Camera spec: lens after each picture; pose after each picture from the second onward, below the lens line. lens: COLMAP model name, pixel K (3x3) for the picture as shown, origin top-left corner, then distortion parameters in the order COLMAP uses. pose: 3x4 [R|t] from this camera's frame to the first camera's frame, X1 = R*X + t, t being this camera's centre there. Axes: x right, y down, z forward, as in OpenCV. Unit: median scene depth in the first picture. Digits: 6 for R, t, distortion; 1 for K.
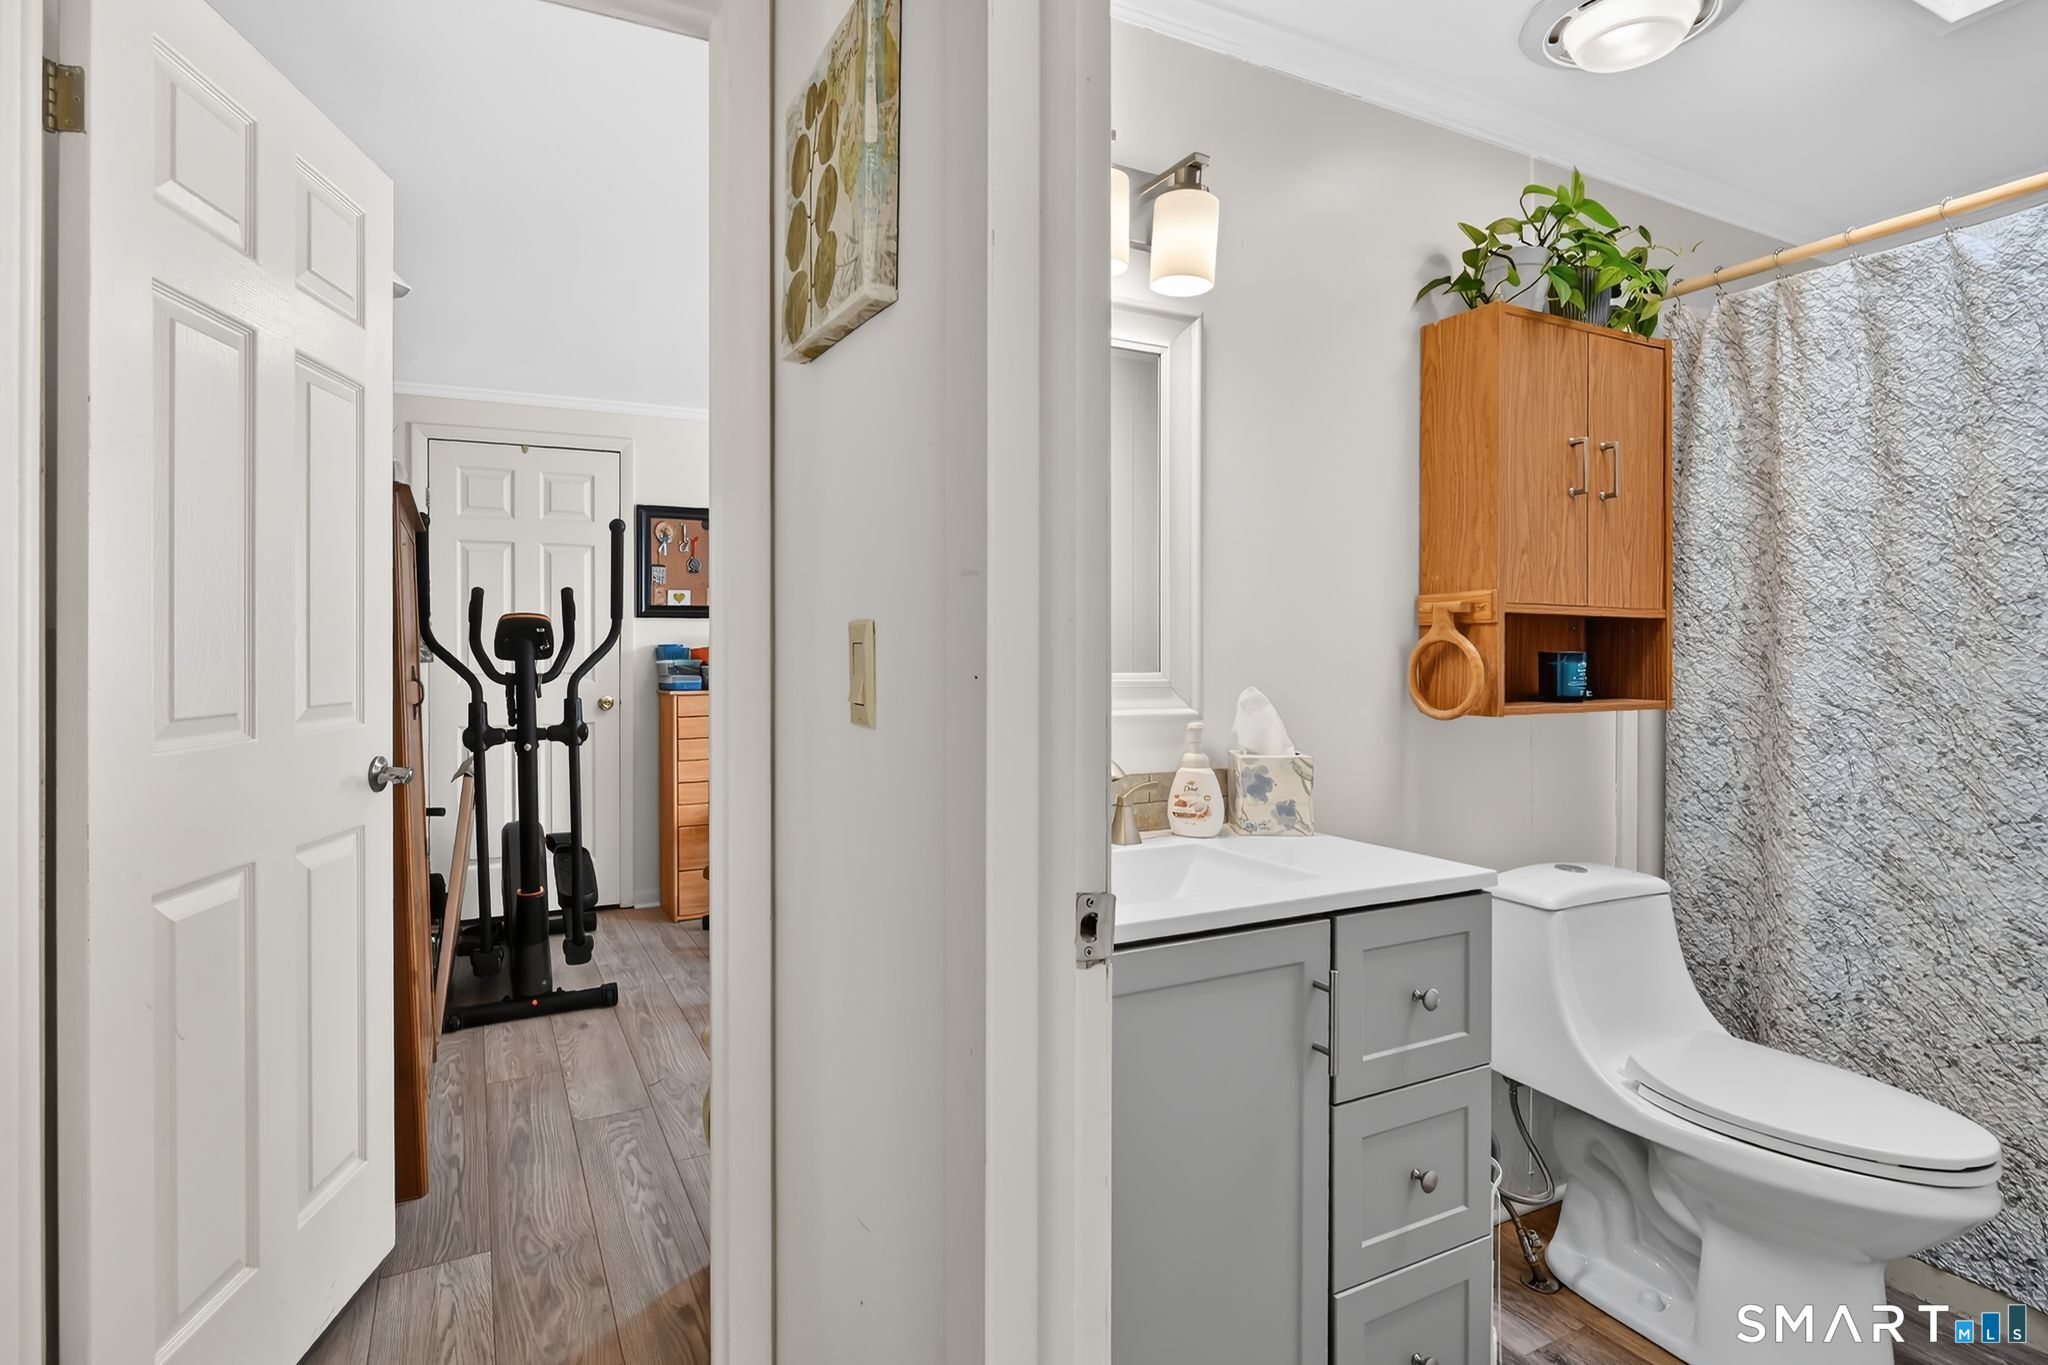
lens RADIAL K [[999.6, 0, 1004.0], [0, 999.6, 663.3], [0, 0, 1]] dist [-0.010606, -0.000949]
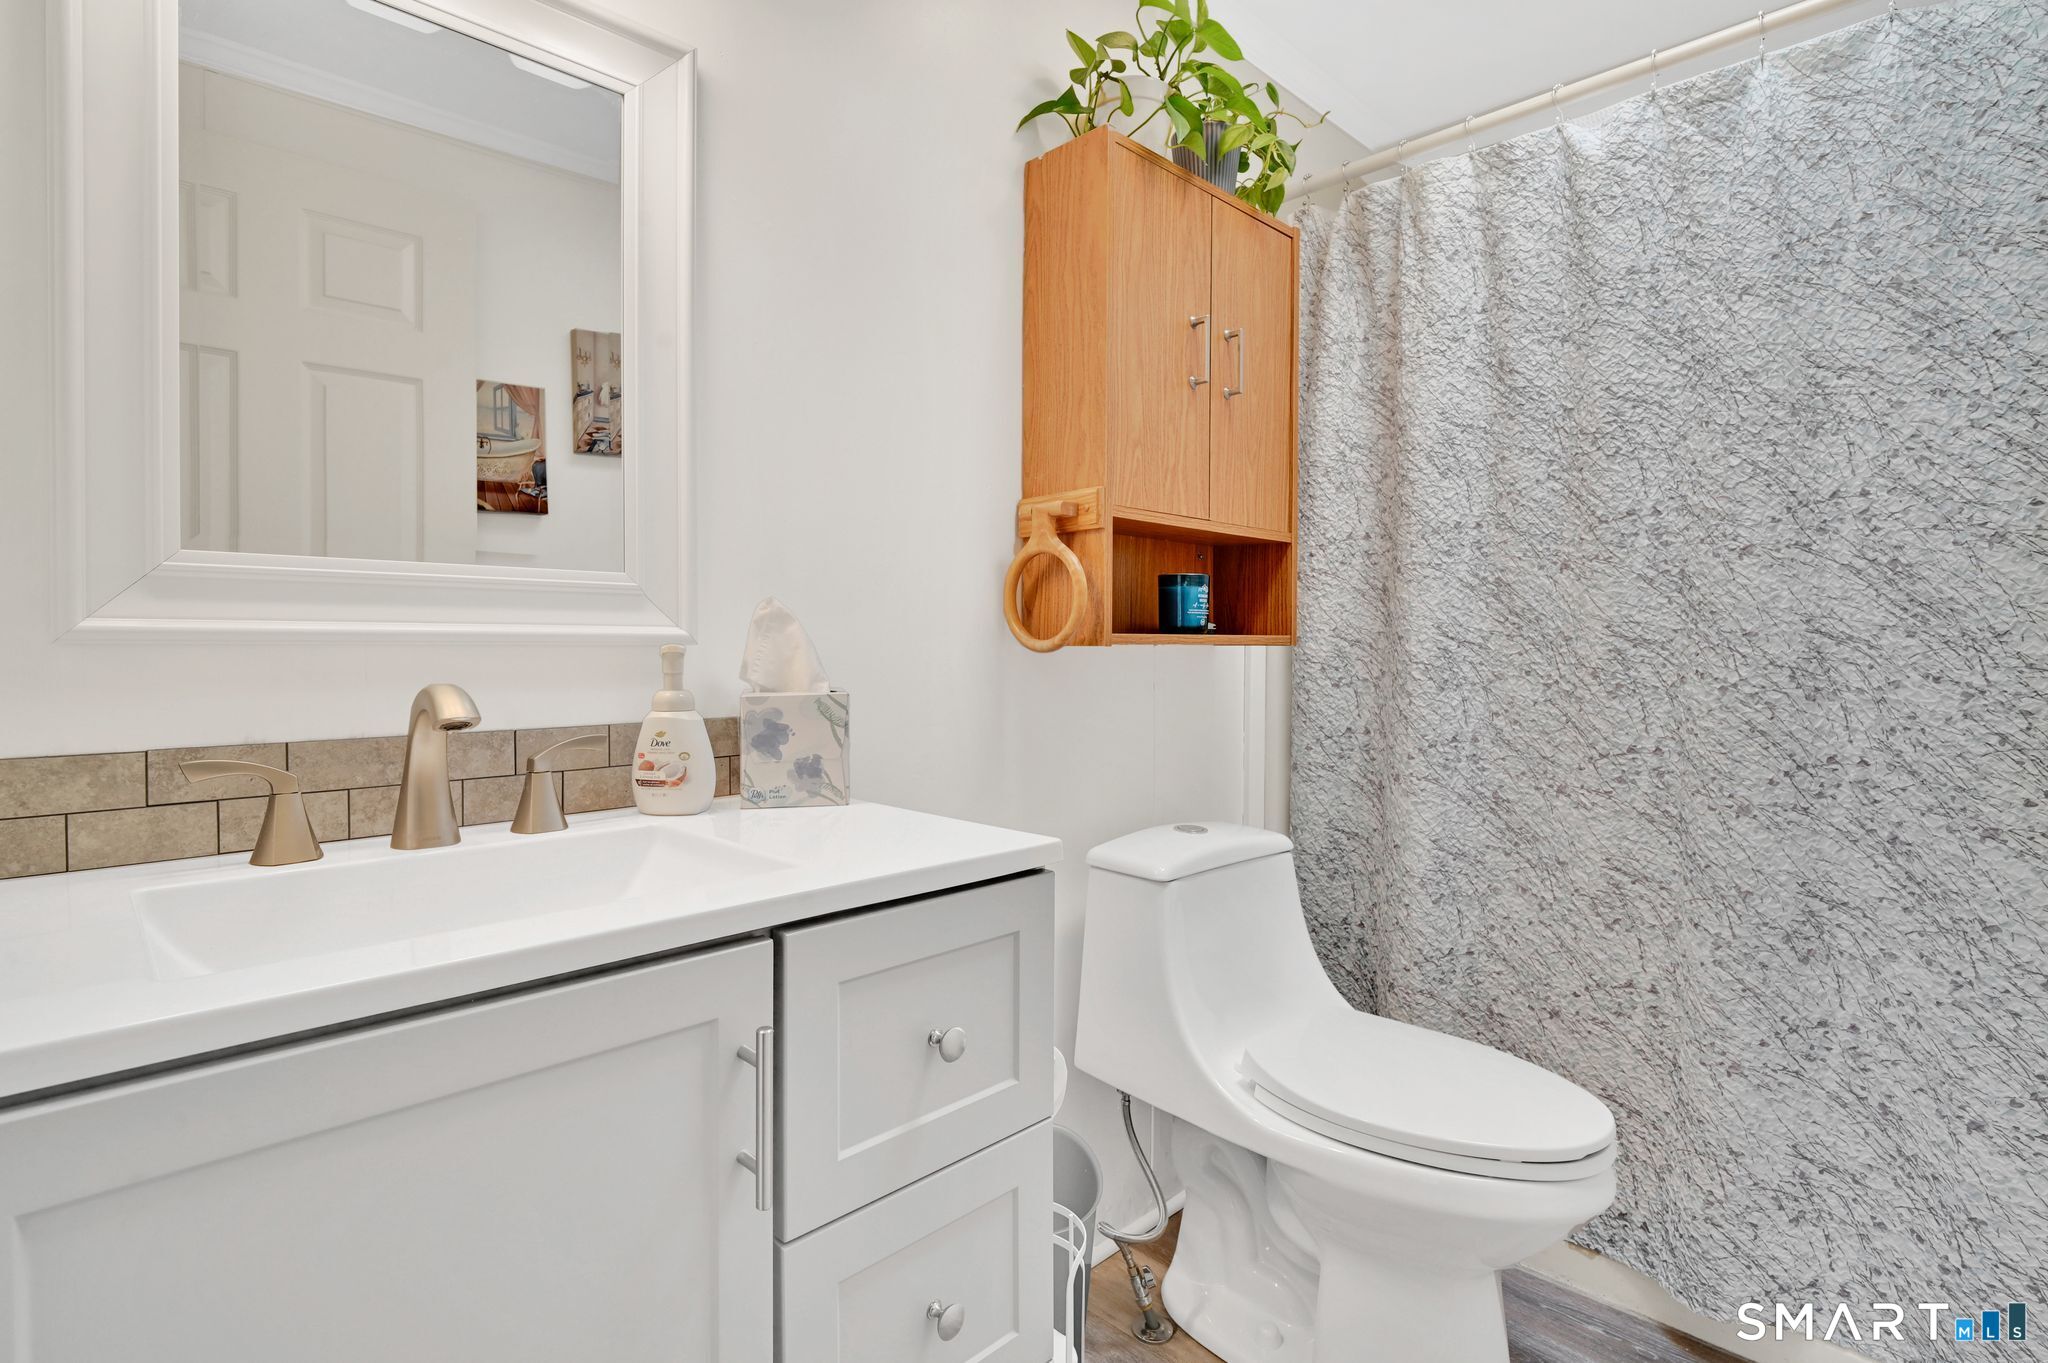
lens RADIAL K [[999.6, 0, 1035.3], [0, 999.6, 667.3], [0, 0, 1]] dist [-0.010606, -0.000949]
pose [[0.949013, -0.005897, 0.315183, 0.186471], [-0.000860, 0.999773, 0.021295, 0.052823], [-0.315237, -0.020481, 0.948792, 0.250620]]
